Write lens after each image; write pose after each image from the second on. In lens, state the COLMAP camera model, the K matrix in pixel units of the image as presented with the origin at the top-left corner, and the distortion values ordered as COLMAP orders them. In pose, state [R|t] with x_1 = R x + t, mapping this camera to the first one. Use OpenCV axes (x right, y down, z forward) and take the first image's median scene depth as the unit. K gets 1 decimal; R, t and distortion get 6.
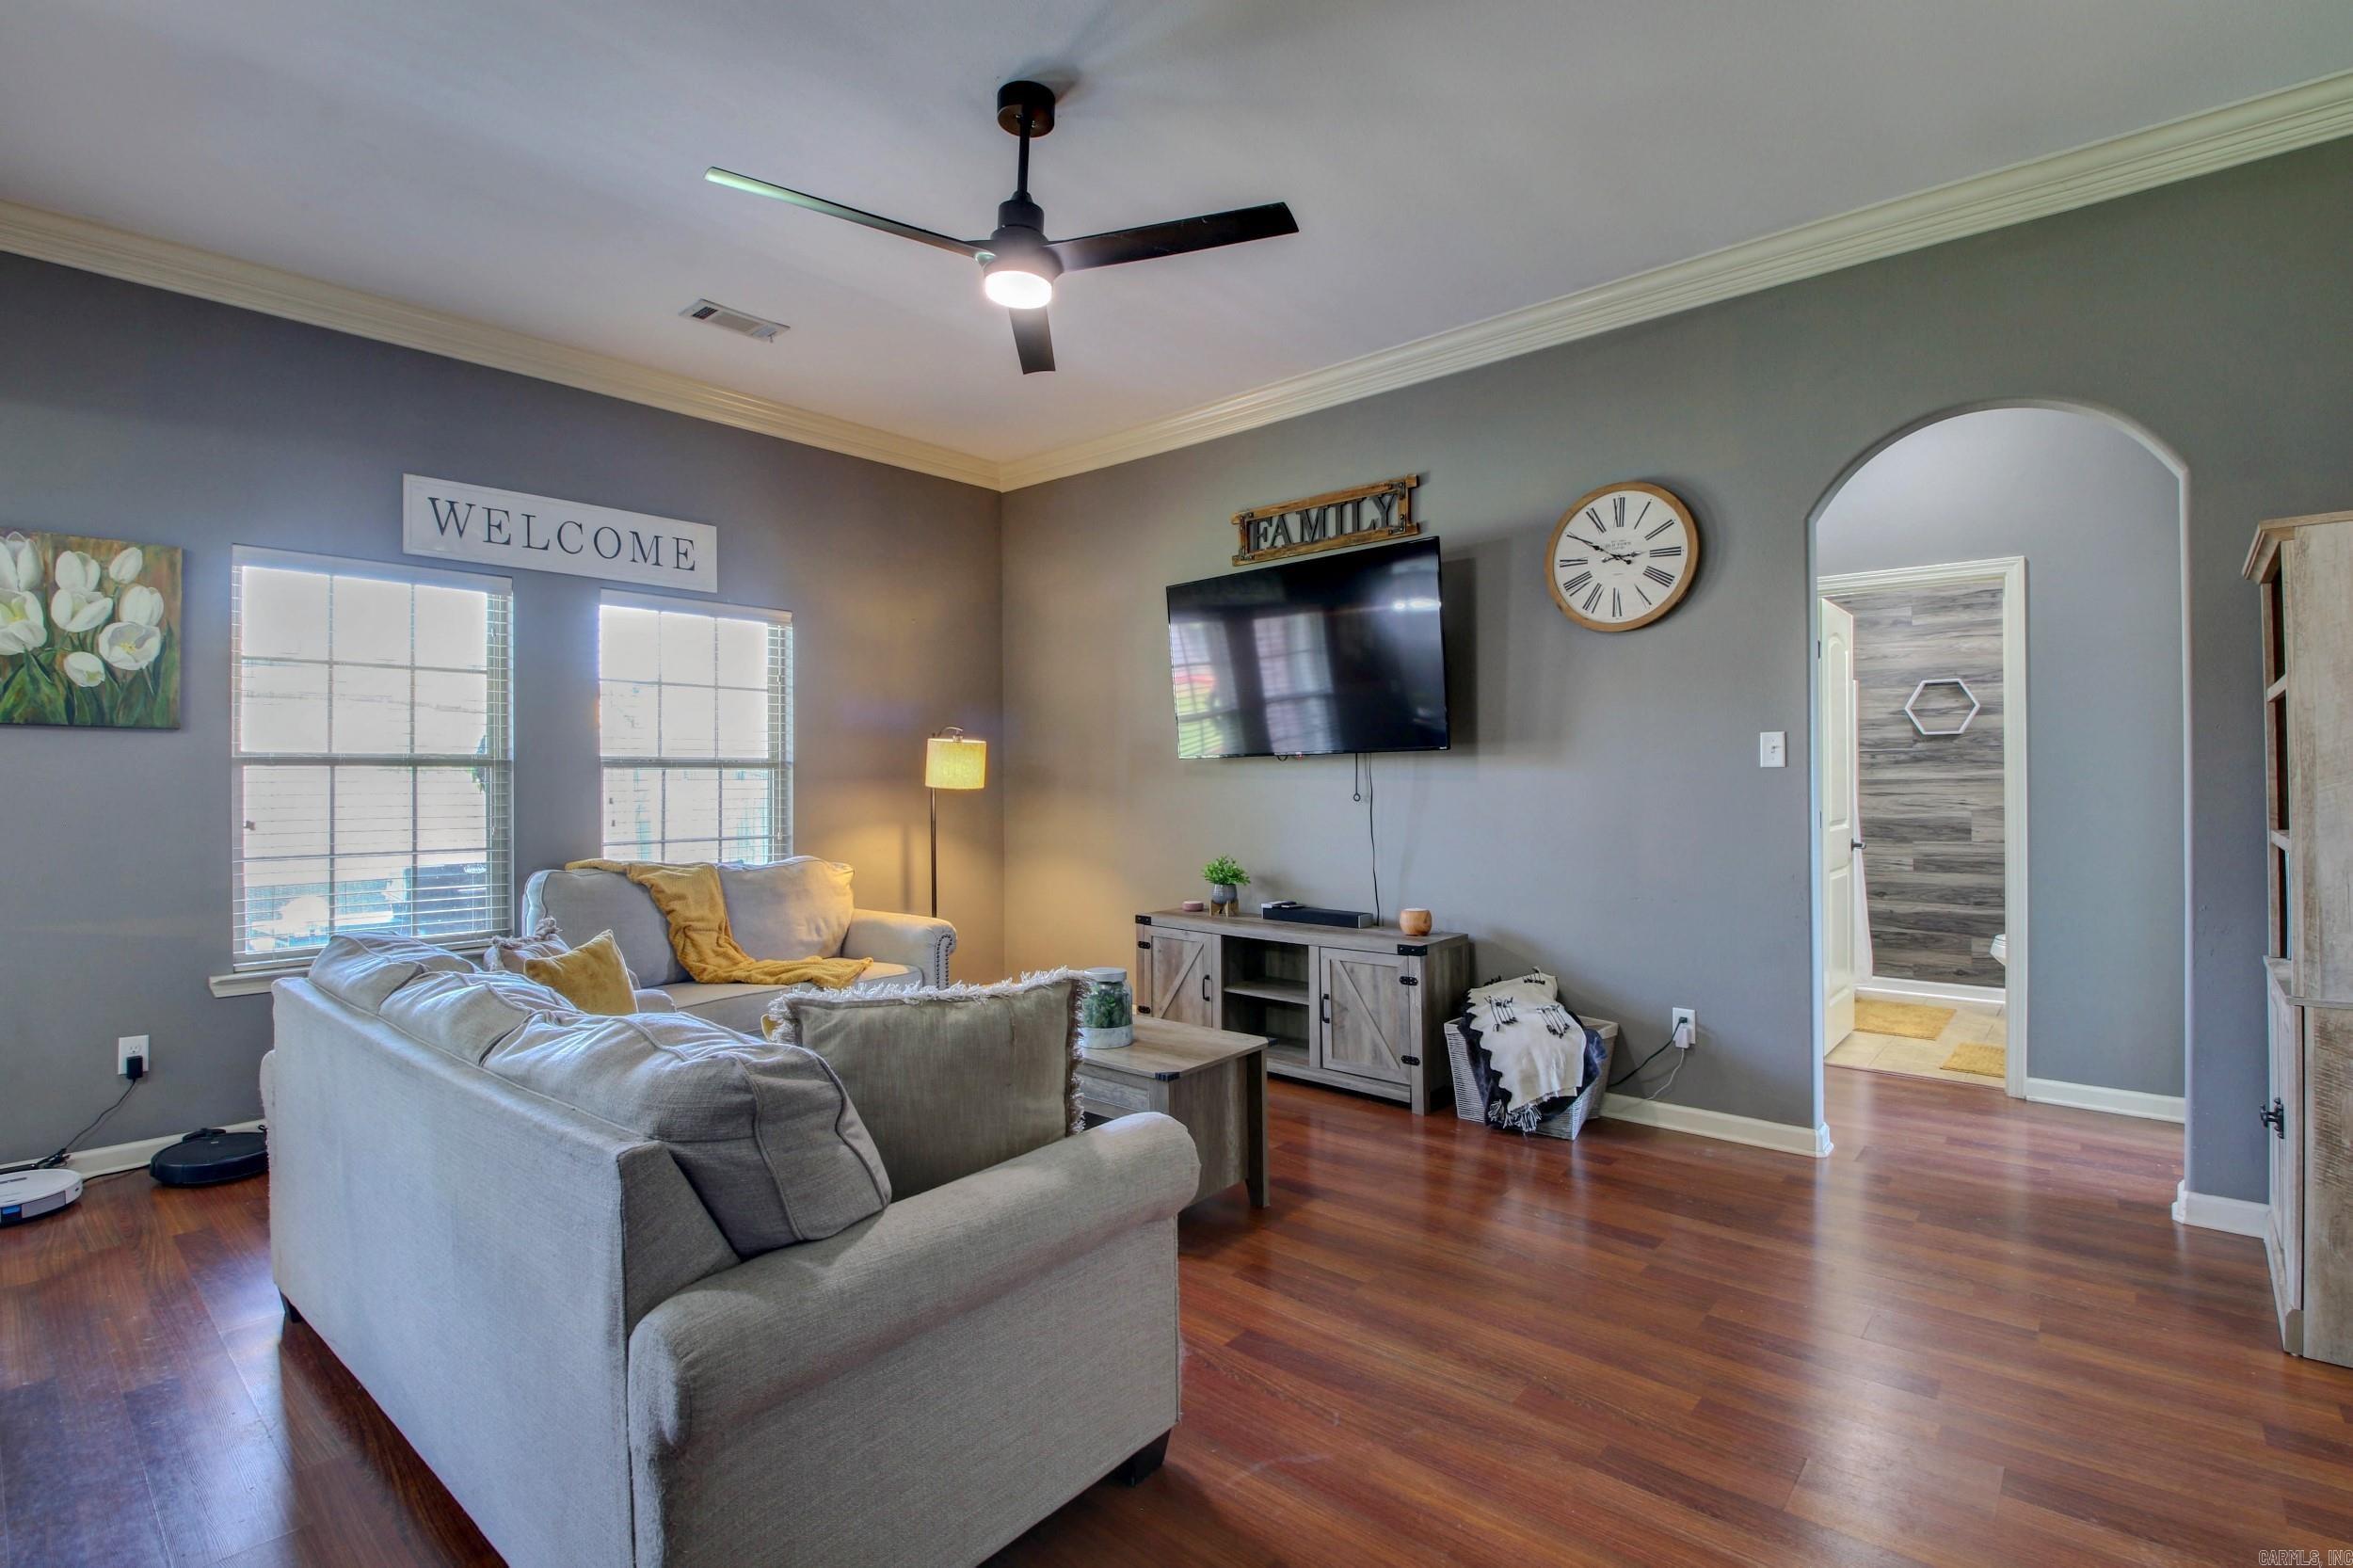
lens RADIAL K [[1087.3, 0, 1157.5], [0, 1087.3, 772.1], [0, 0, 1]] dist [-0.006893, -0.007875]
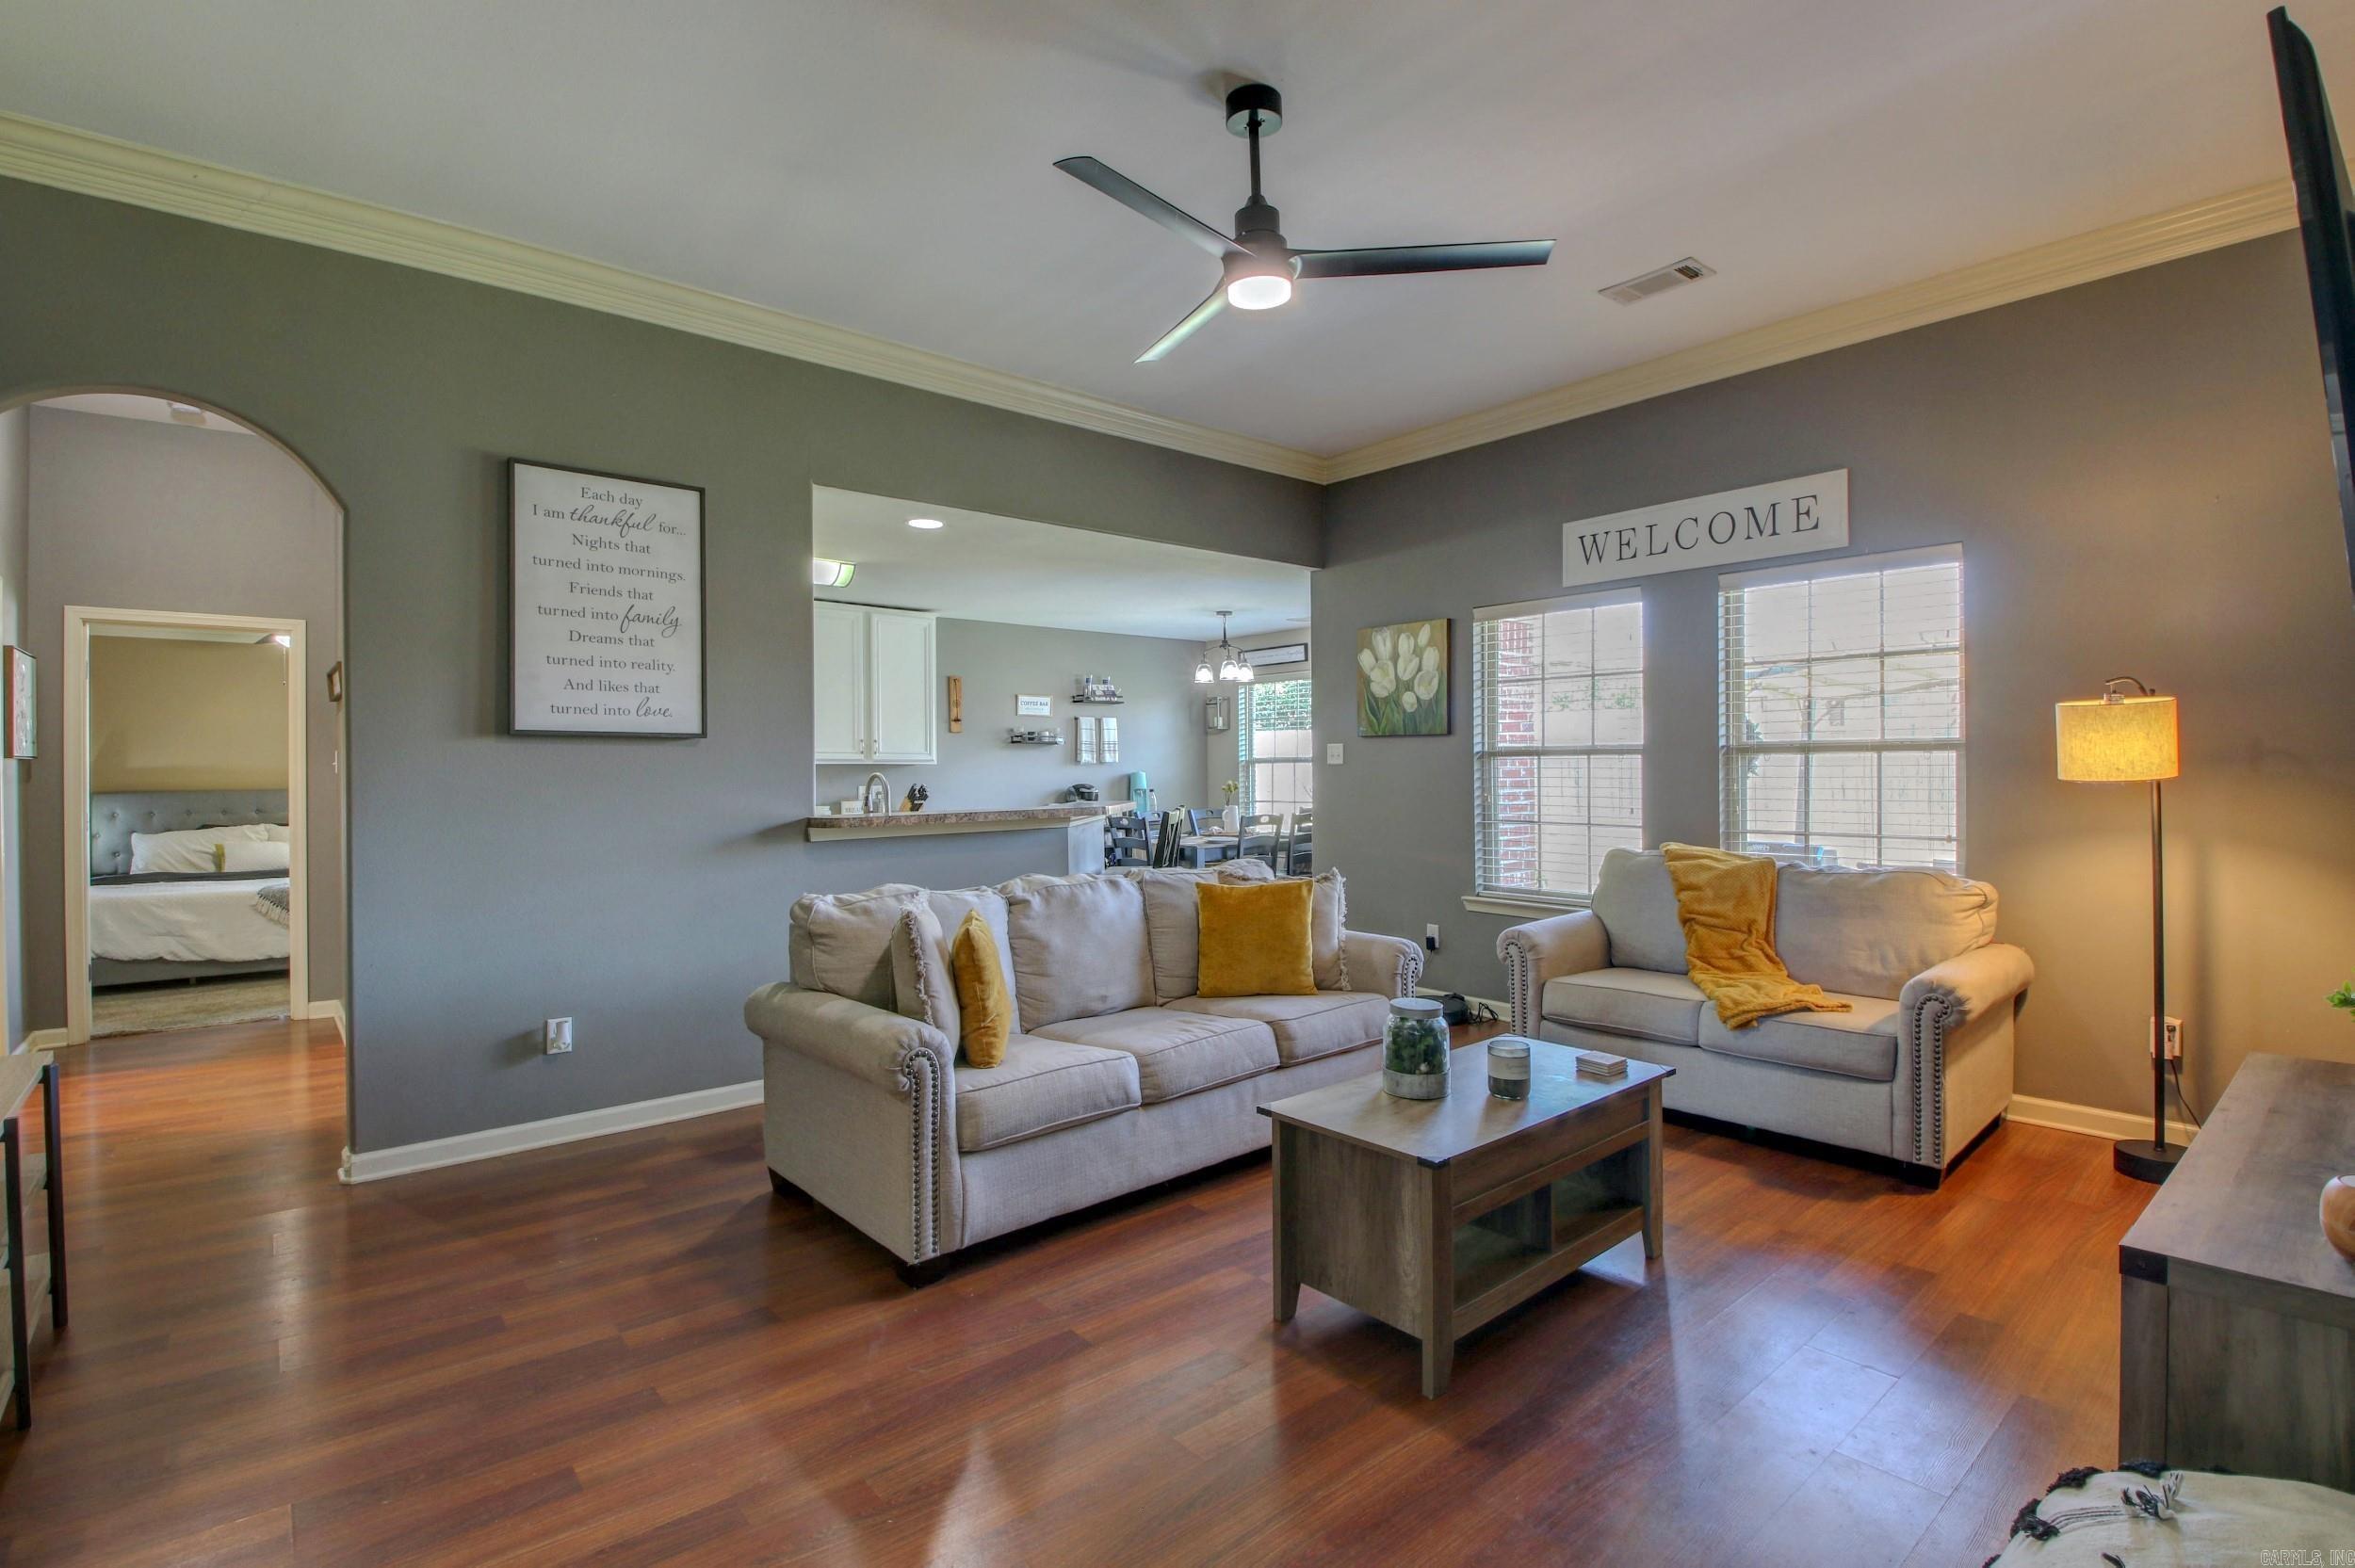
lens RADIAL K [[1080.5, 0, 1184.5], [0, 1080.5, 774.0], [0, 0, 1]] dist [-0.002998, -0.000423]
pose [[-0.139651, 0.011008, -0.990140, 0.611079], [0.012532, 0.999878, 0.009349, -0.001614], [0.990121, -0.011103, -0.139772, 0.730628]]
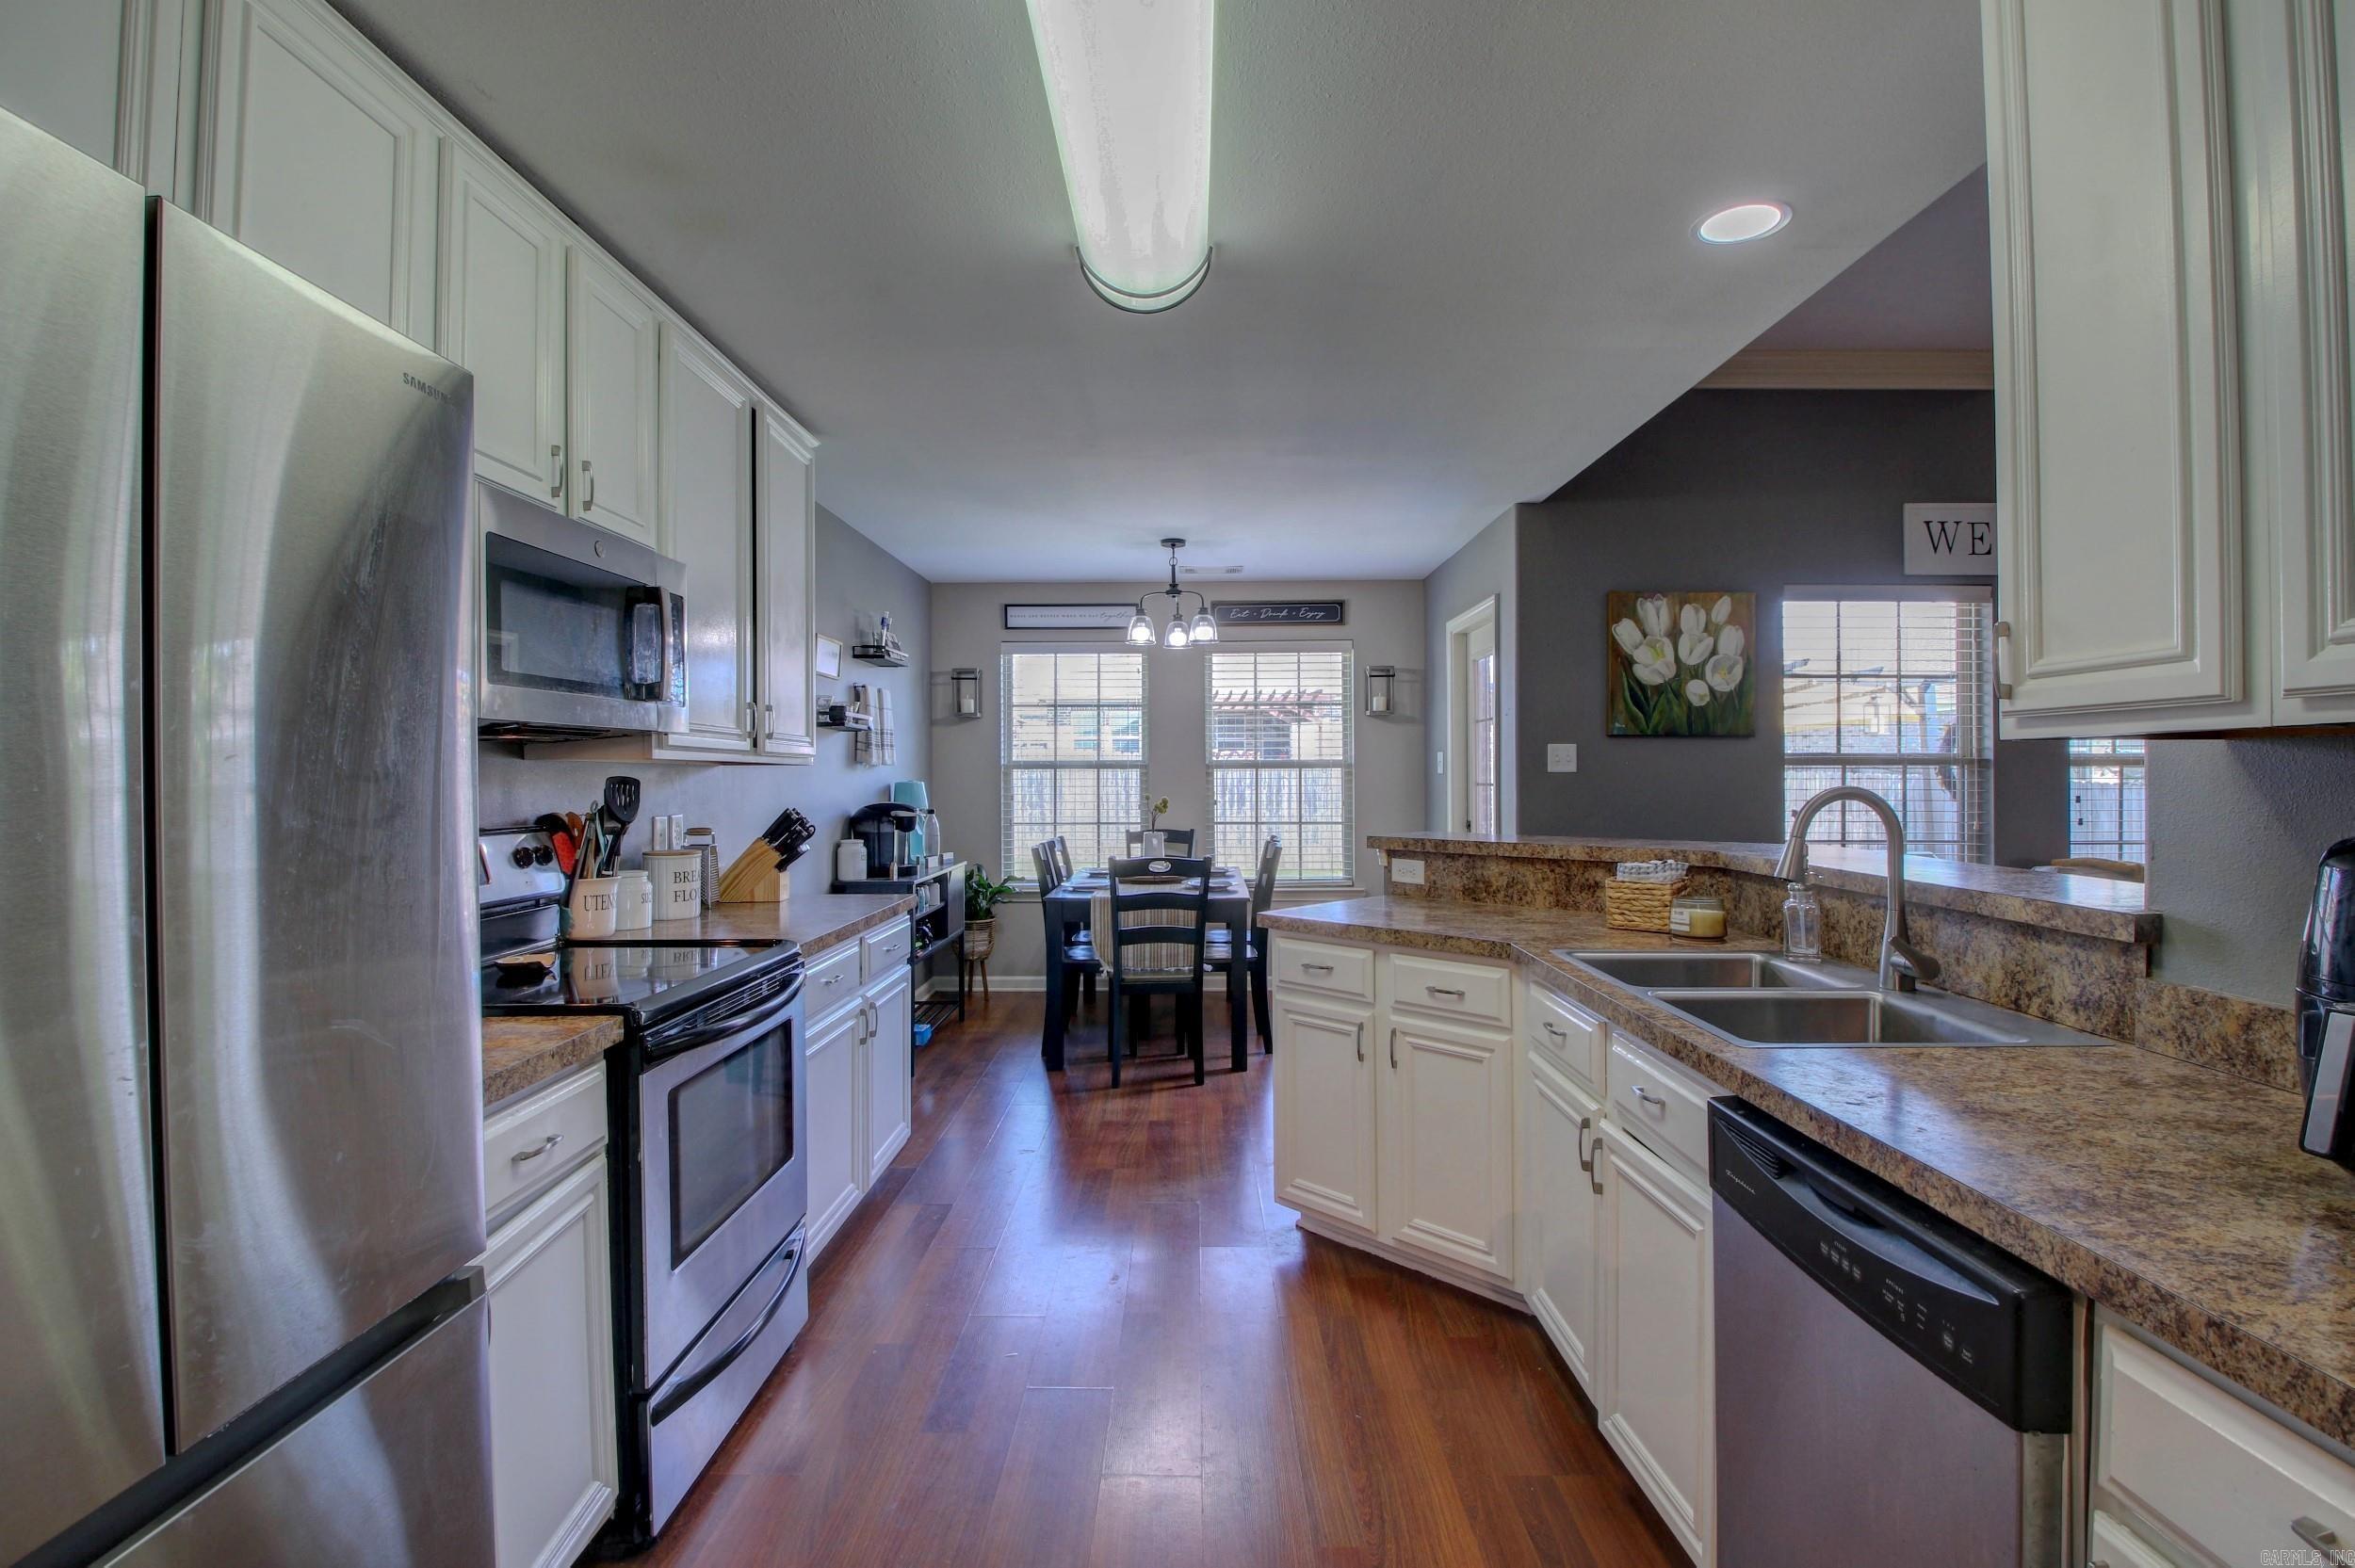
lens RADIAL K [[1088.1, 0, 1161.0], [0, 1088.1, 767.9], [0, 0, 1]] dist [-0.006893, -0.007875]
pose [[0.629972, -0.000309, -0.776618, -0.309858], [-0.001059, 0.999999, -0.001257, -0.000114], [0.776617, 0.001614, 0.629971, -0.301672]]
